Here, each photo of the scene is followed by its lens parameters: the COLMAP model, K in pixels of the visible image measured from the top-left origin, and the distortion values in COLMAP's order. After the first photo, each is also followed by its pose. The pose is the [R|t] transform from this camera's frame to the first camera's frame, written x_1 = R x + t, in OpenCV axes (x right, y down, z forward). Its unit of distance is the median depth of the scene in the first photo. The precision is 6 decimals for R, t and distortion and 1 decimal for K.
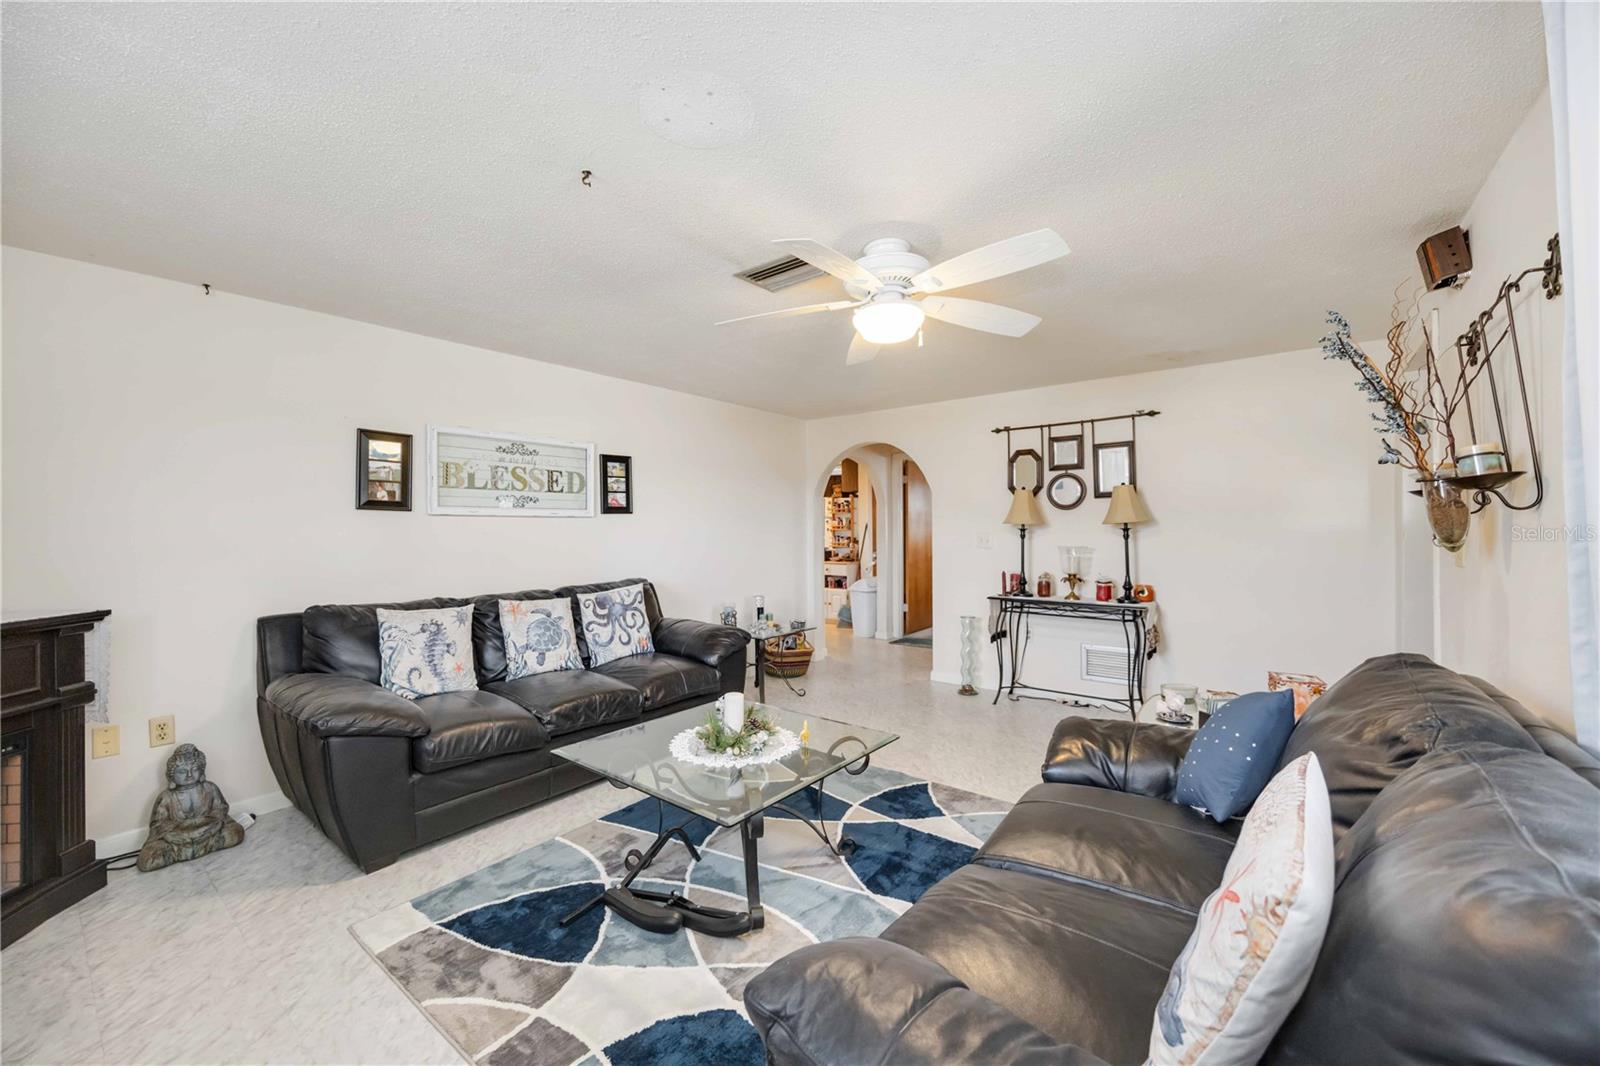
lens RADIAL K [[619.4, 0, 800.5], [0, 619.4, 529.1], [0, 0, 1]] dist [-0.001551, -0.000051]
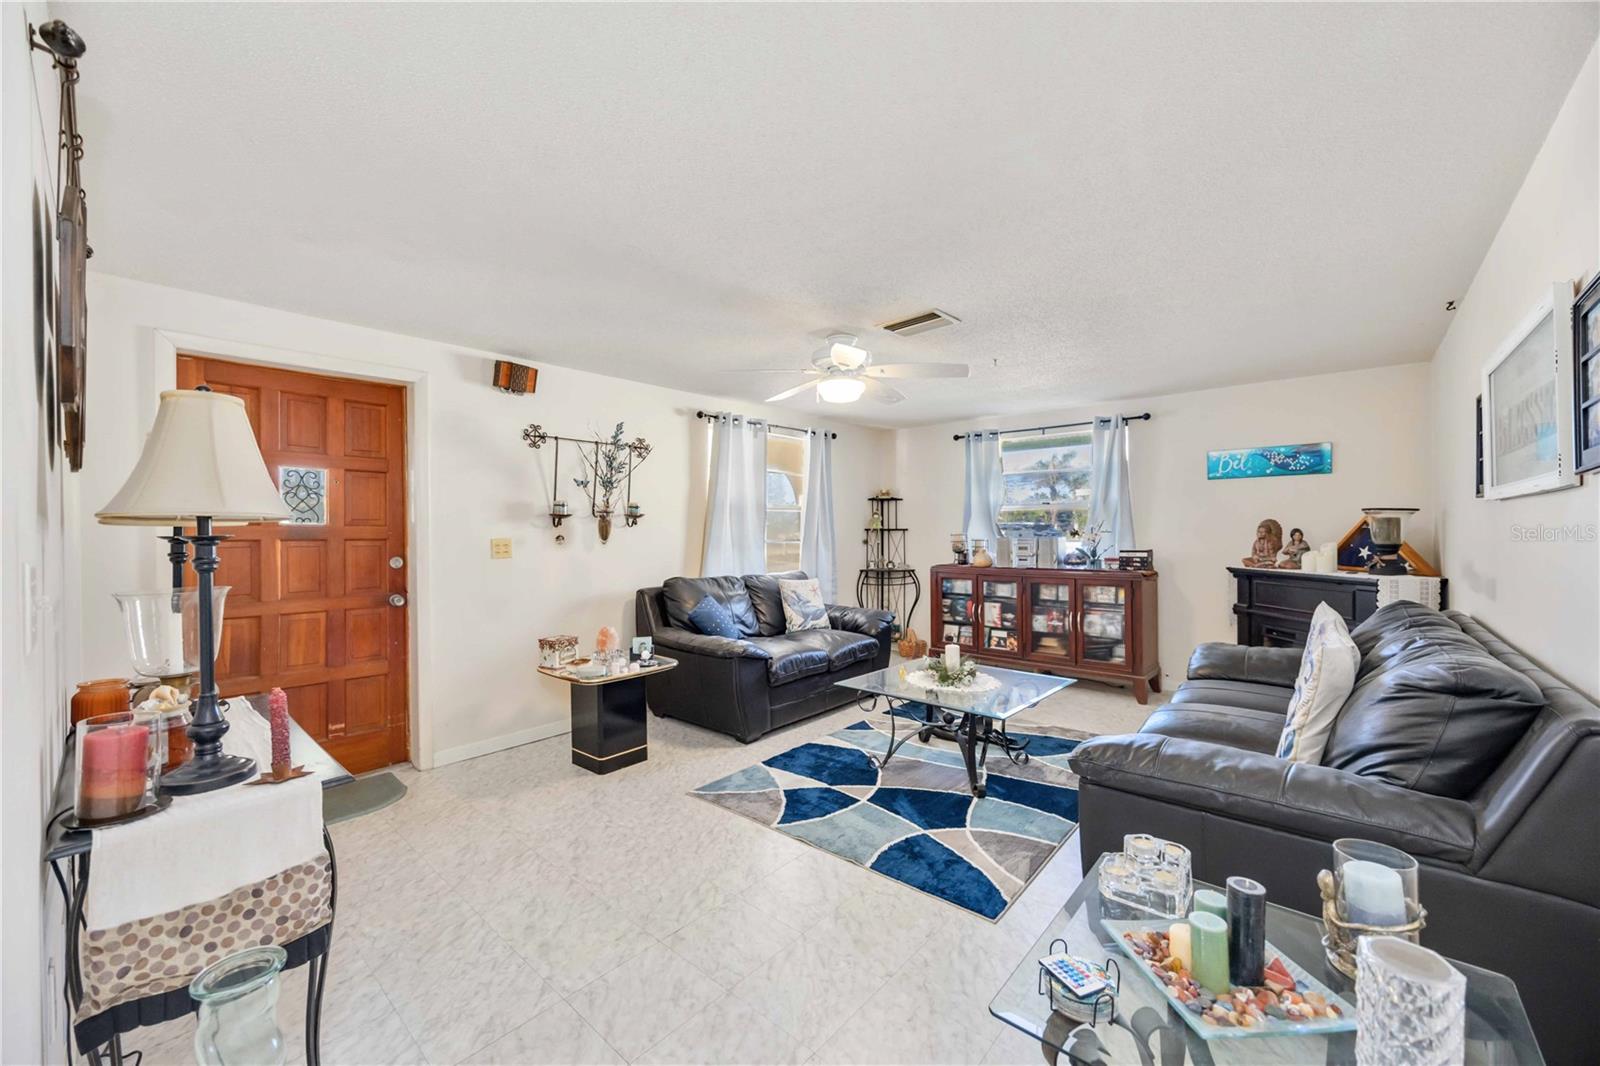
lens RADIAL K [[619.4, 0, 795.8], [0, 619.4, 530.8], [0, 0, 1]] dist [-0.001551, -0.000051]
pose [[-0.997615, 0.014344, 0.067520, 0.095022], [0.014135, 0.999894, -0.003573, 0.000943], [-0.067564, -0.002611, -0.997712, 1.571184]]
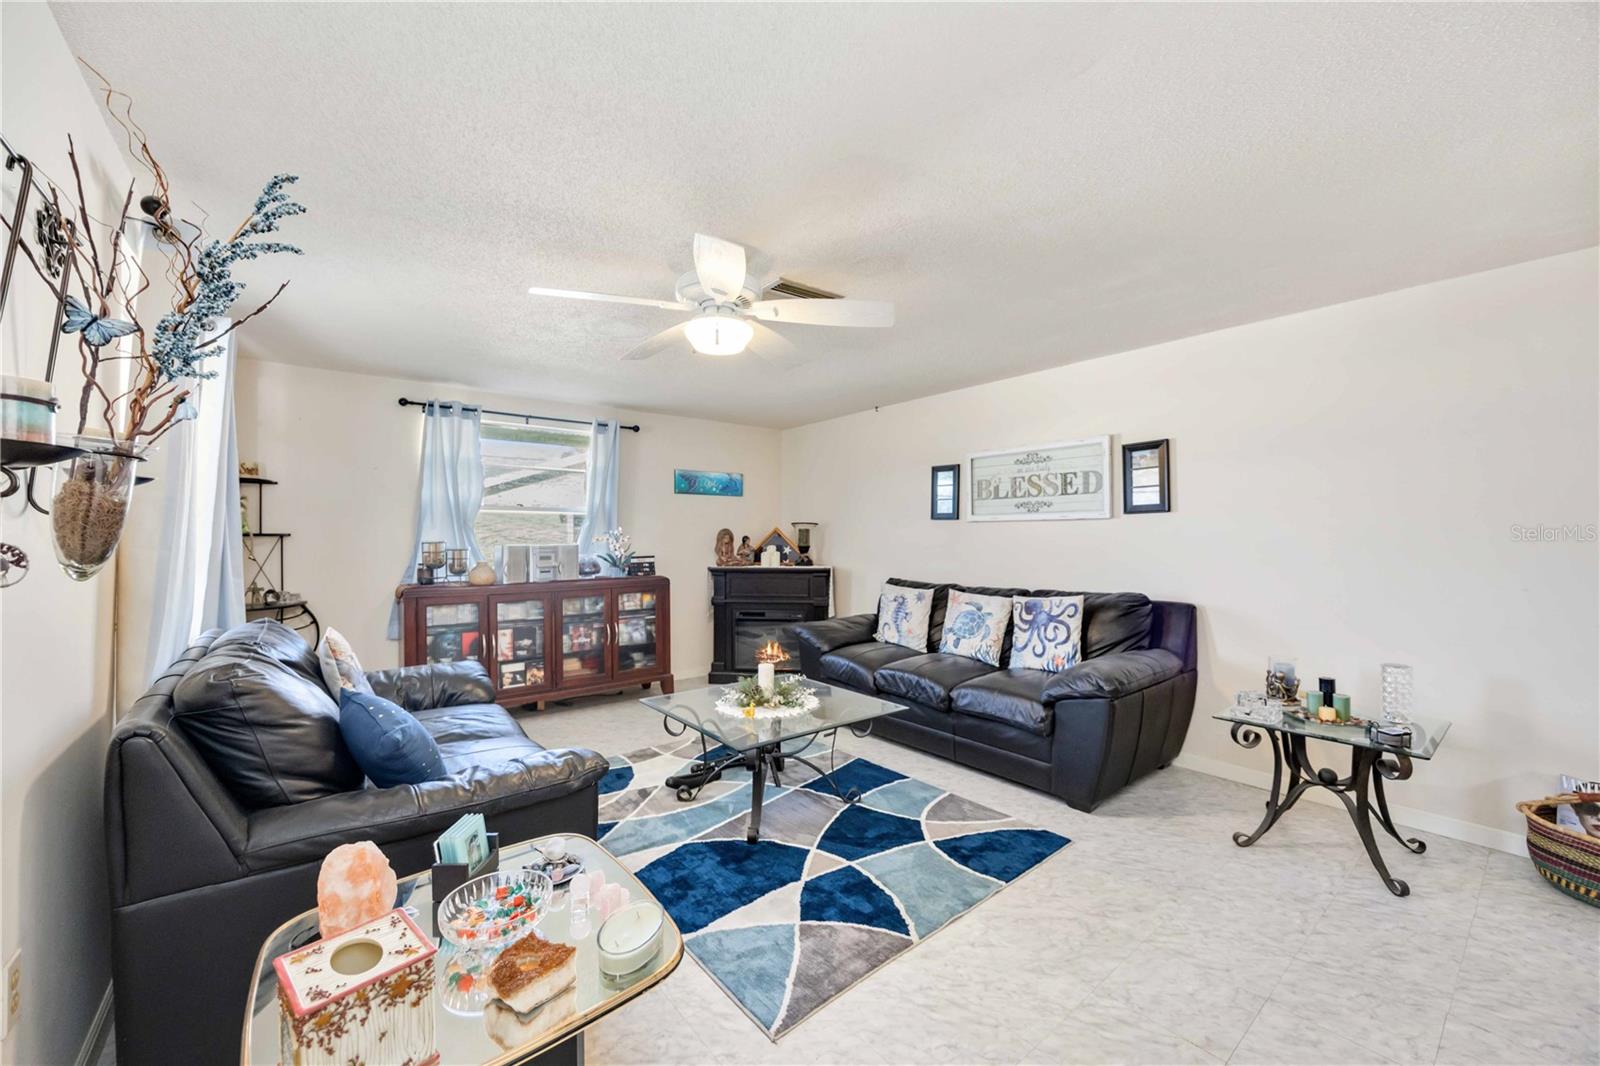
lens RADIAL K [[619.4, 0, 802.6], [0, 619.4, 531.8], [0, 0, 1]] dist [-0.001551, -0.000051]
pose [[-0.229484, 0.001893, -0.973311, 0.710296], [0.006848, 0.999976, 0.000331, -0.003931], [0.973288, -0.006589, -0.229491, 0.876048]]
